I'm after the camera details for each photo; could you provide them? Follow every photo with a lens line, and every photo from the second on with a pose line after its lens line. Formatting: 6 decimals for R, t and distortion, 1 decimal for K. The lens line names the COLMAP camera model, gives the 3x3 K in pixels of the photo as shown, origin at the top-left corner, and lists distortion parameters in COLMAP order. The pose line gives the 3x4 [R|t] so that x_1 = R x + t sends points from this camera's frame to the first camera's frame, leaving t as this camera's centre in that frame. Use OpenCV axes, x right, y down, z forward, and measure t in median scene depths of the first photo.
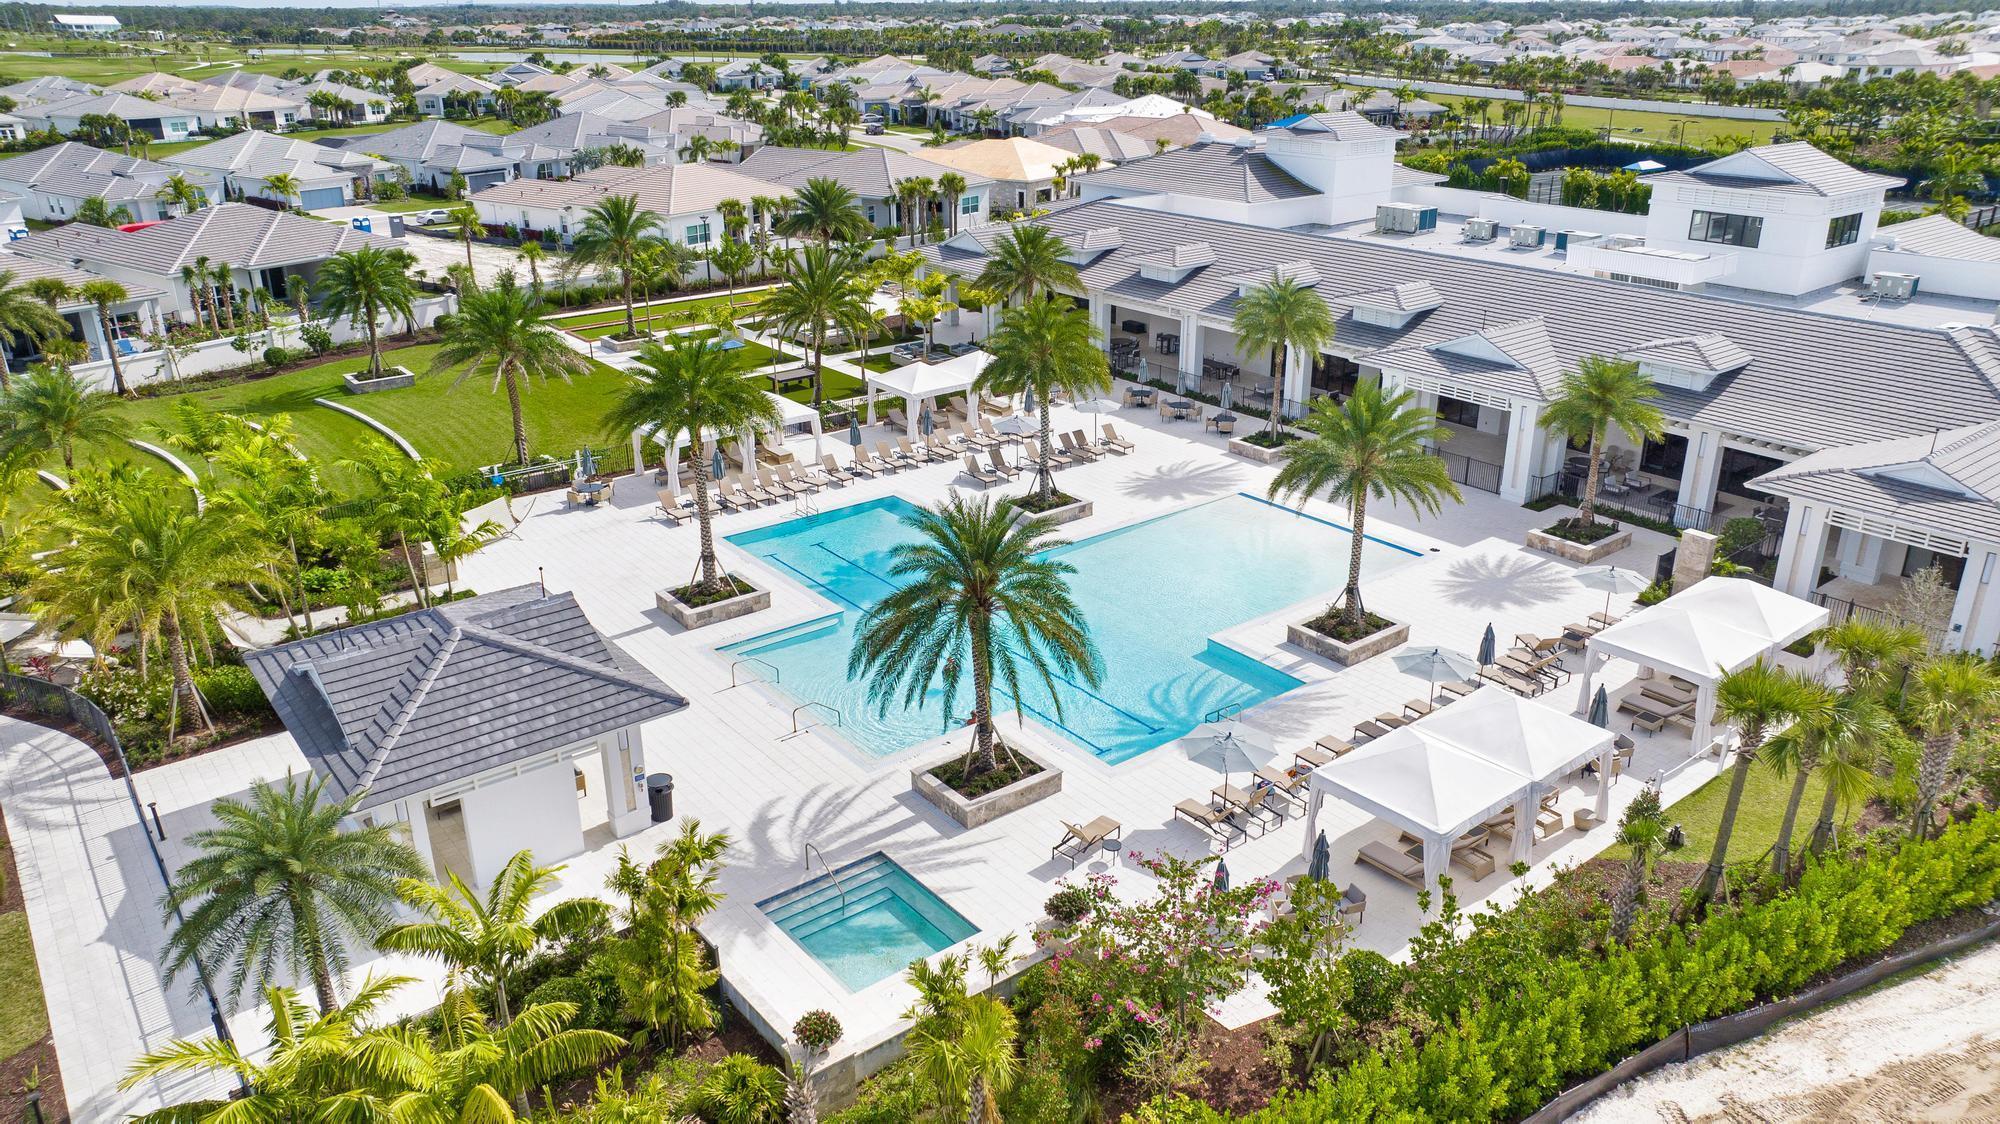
lens RADIAL K [[1396.3, 0, 1000.0], [0, 1396.3, 562.0], [0, 0, 1]] dist [0.035914, -0.145939]
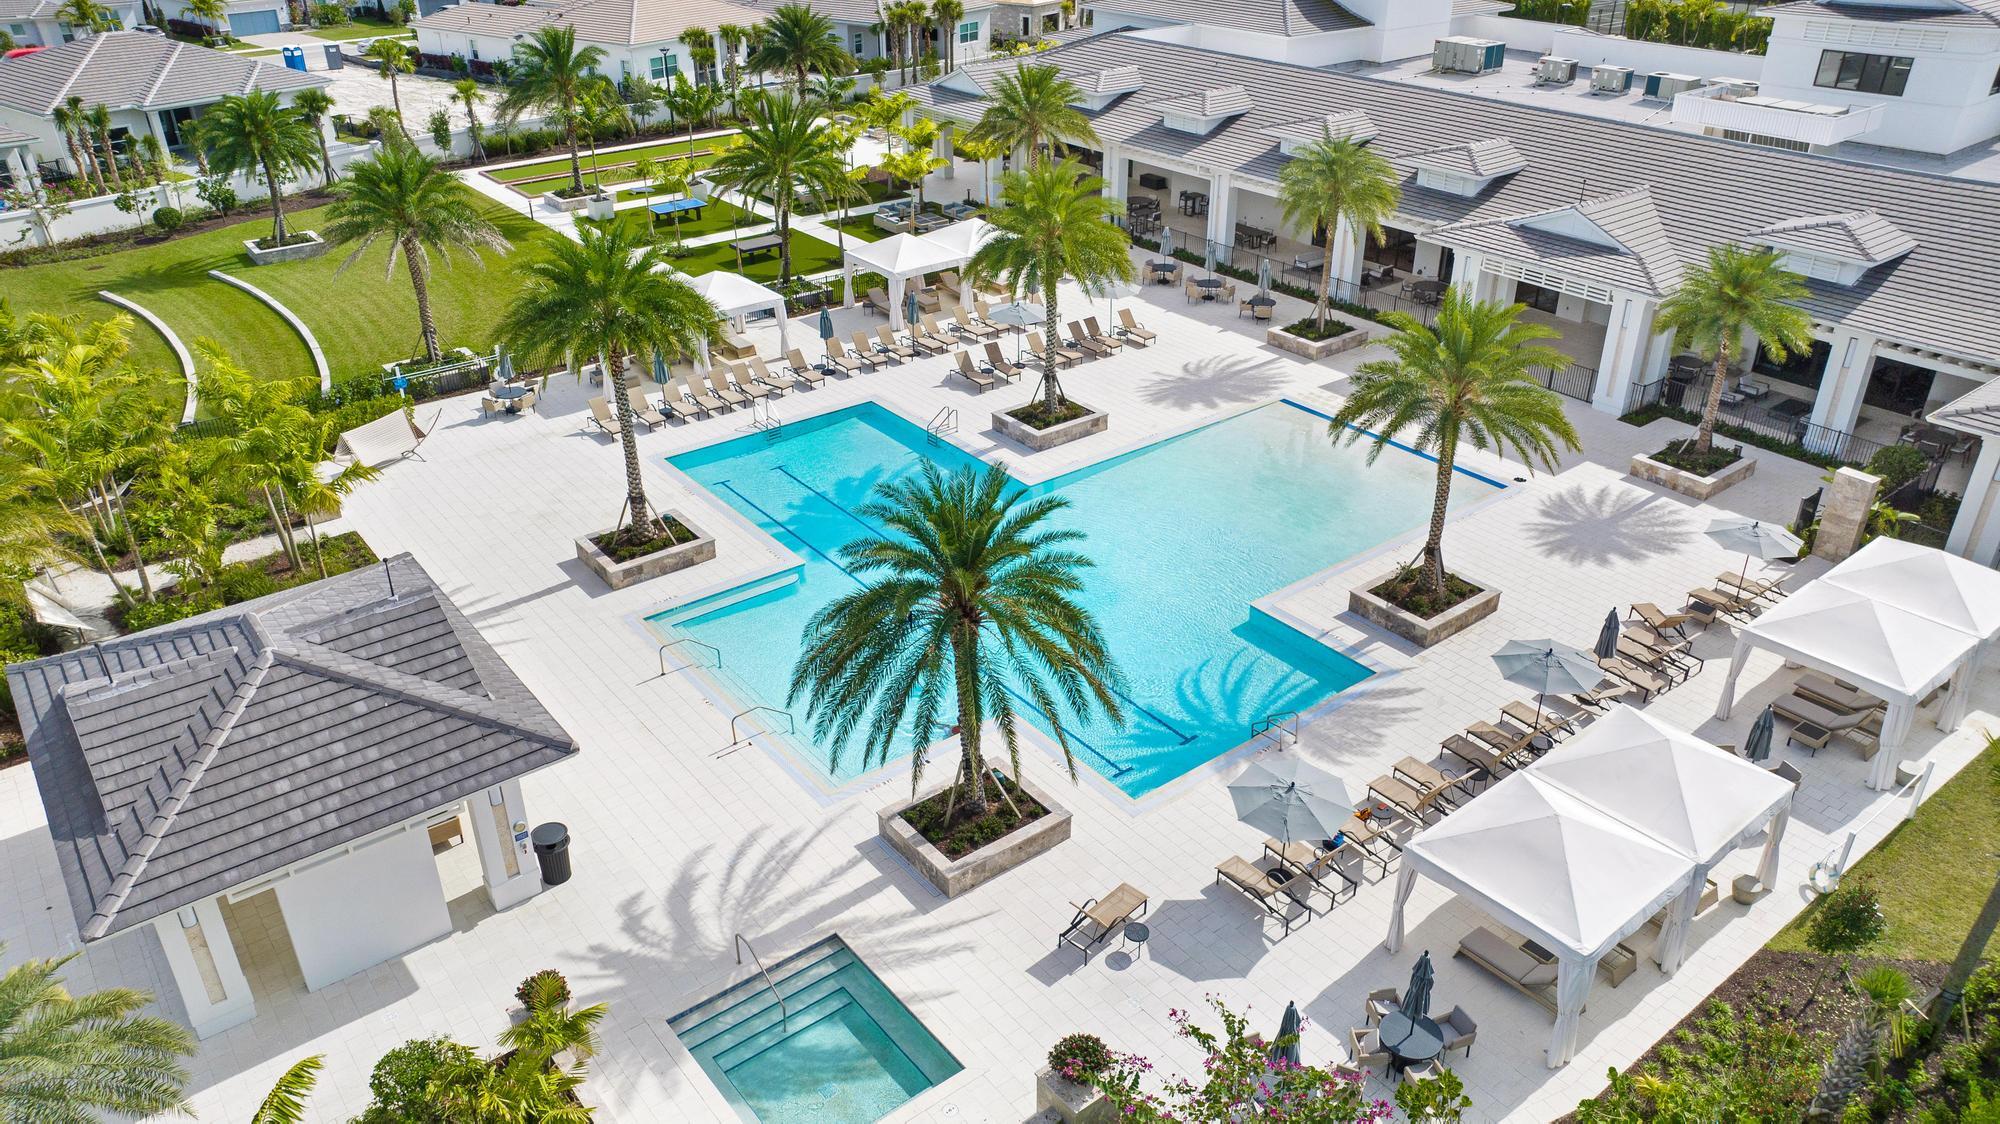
lens RADIAL K [[1402.4, 0, 1000.0], [0, 1402.4, 562.0], [0, 0, 1]] dist [-0.012560, -0.004263]
pose [[0.999993, 0.003171, -0.002045, 0.003639], [-0.002909, 0.993110, 0.117152, -0.051845], [0.002402, -0.117146, 0.993112, 0.153872]]
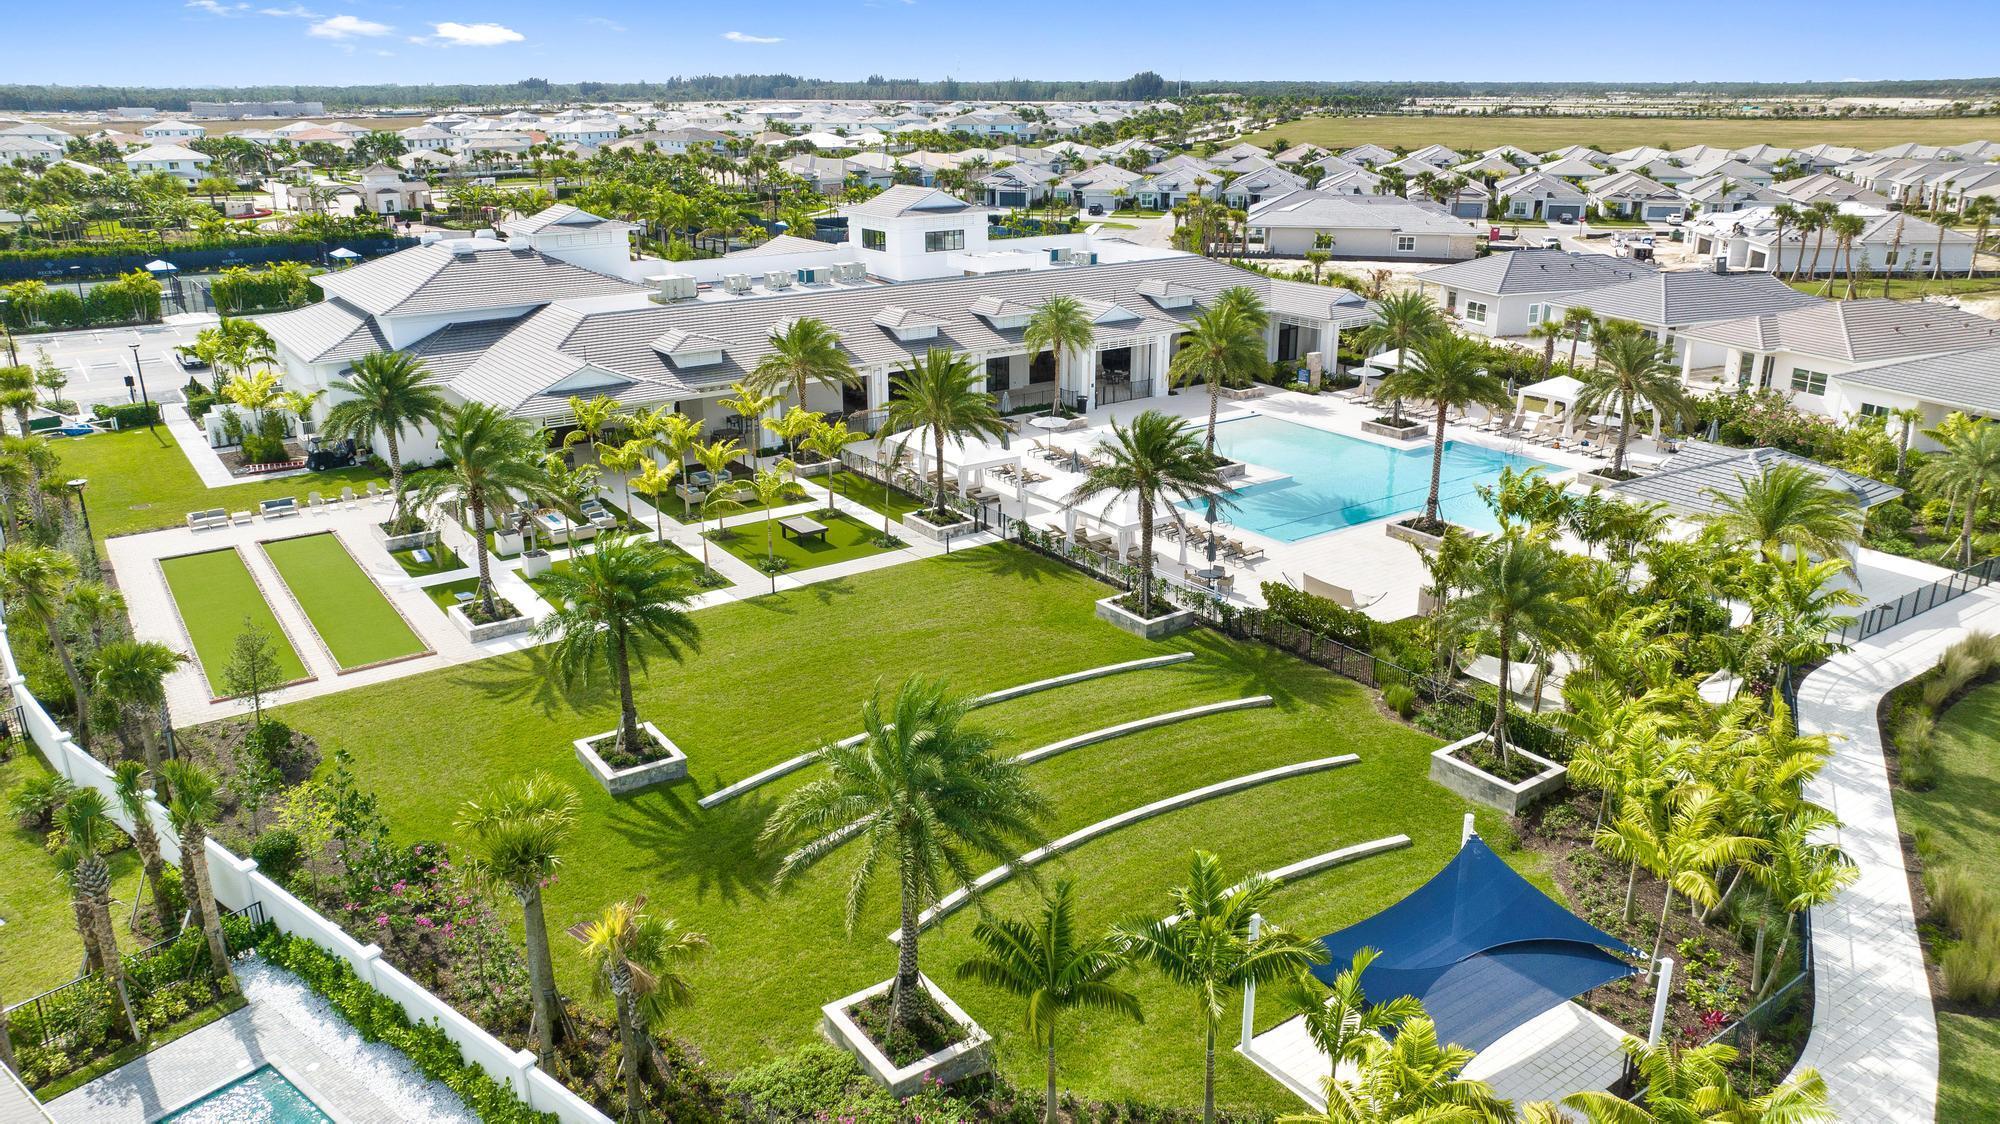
lens RADIAL K [[1430.6, 0, 1000.0], [0, 1430.6, 562.0], [0, 0, 1]] dist [-0.016778, -0.002480]
pose [[0.044197, -0.315931, 0.947752, -1.302492], [0.370099, 0.886357, 0.278206, -0.412314], [-0.927941, 0.338466, 0.156100, 0.985303]]
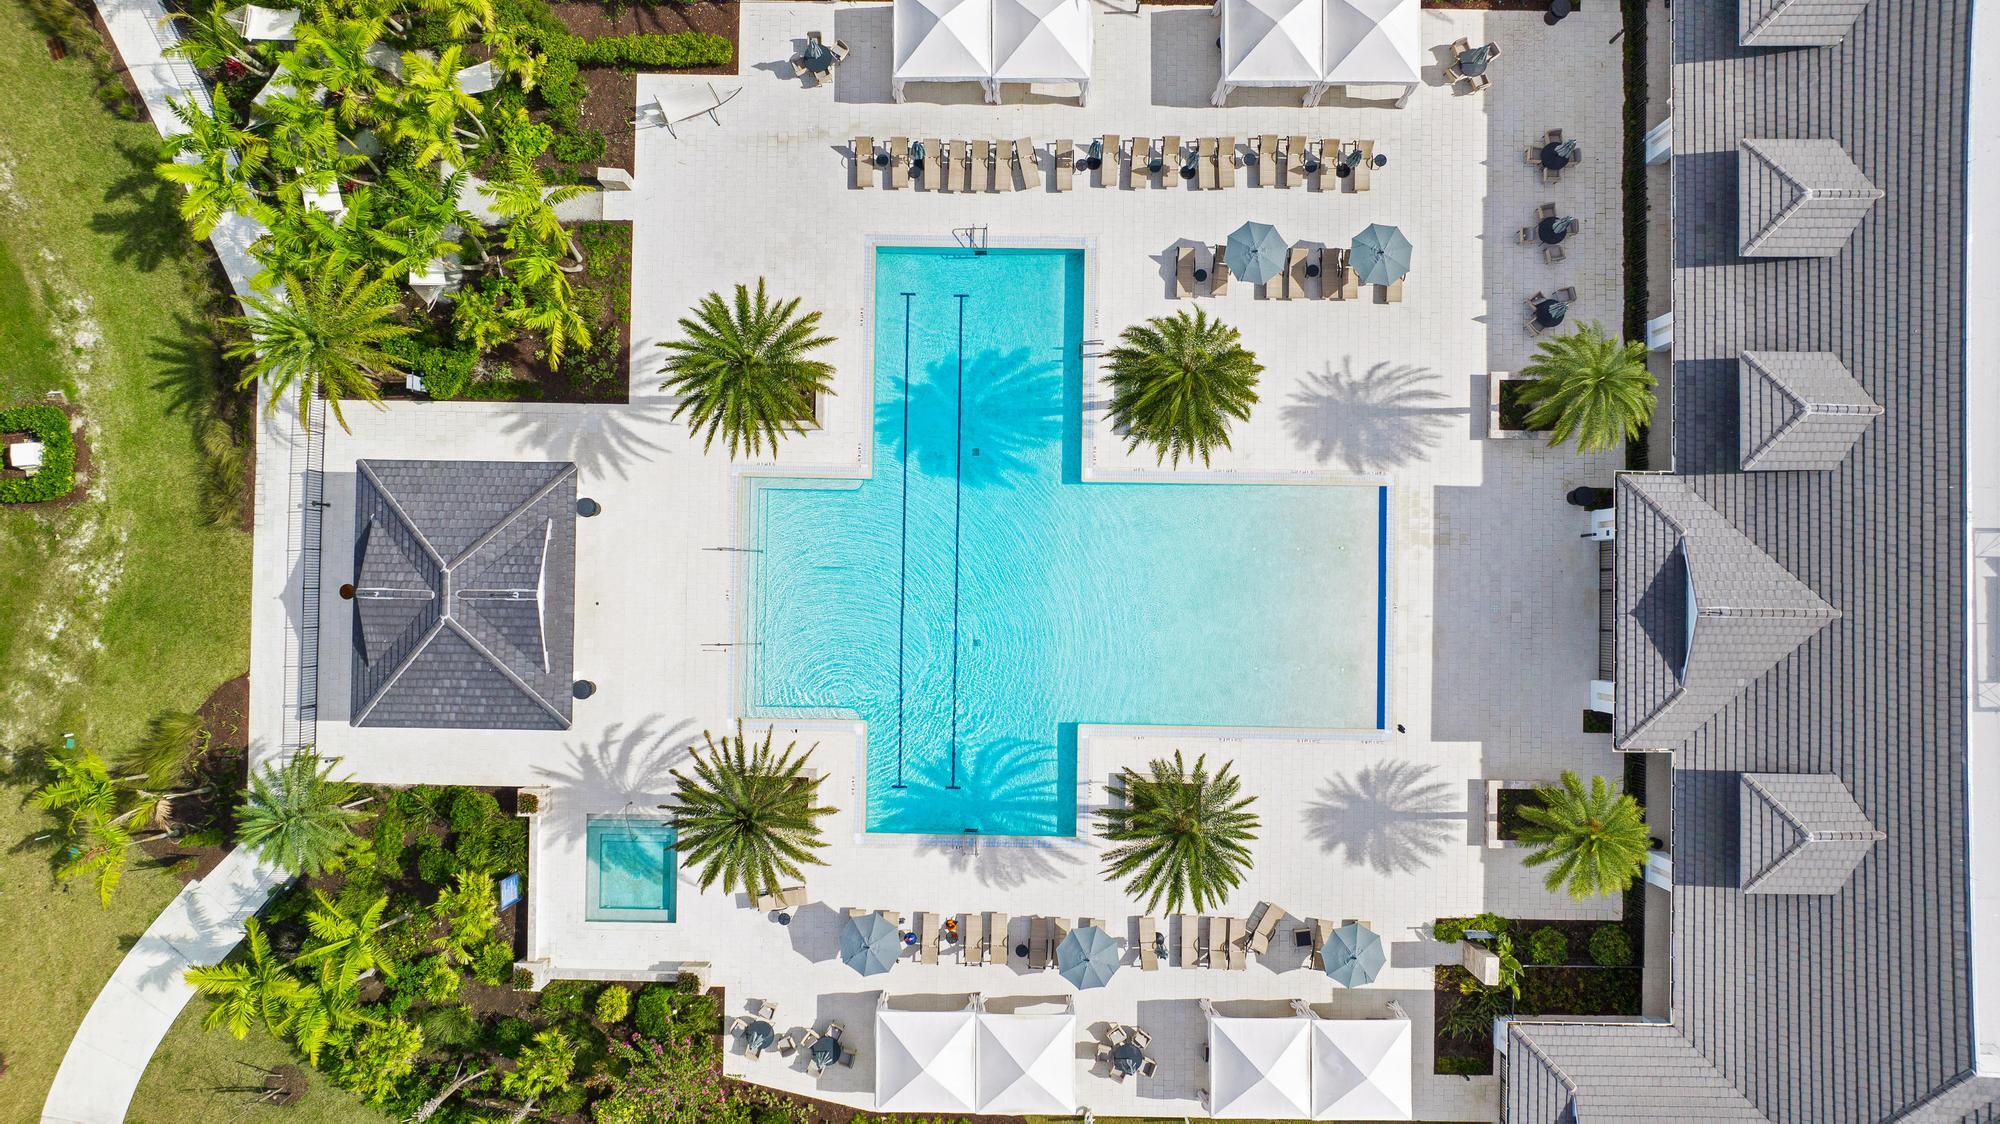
lens RADIAL K [[1402.4, 0, 1000.0], [0, 1402.4, 562.0], [0, 0, 1]] dist [-0.012560, -0.004263]
pose [[0.777481, 0.628469, -0.023453, 0.031744], [-0.222268, 0.309471, 0.924567, -0.836151], [0.588320, -0.713621, 0.380297, 0.488003]]
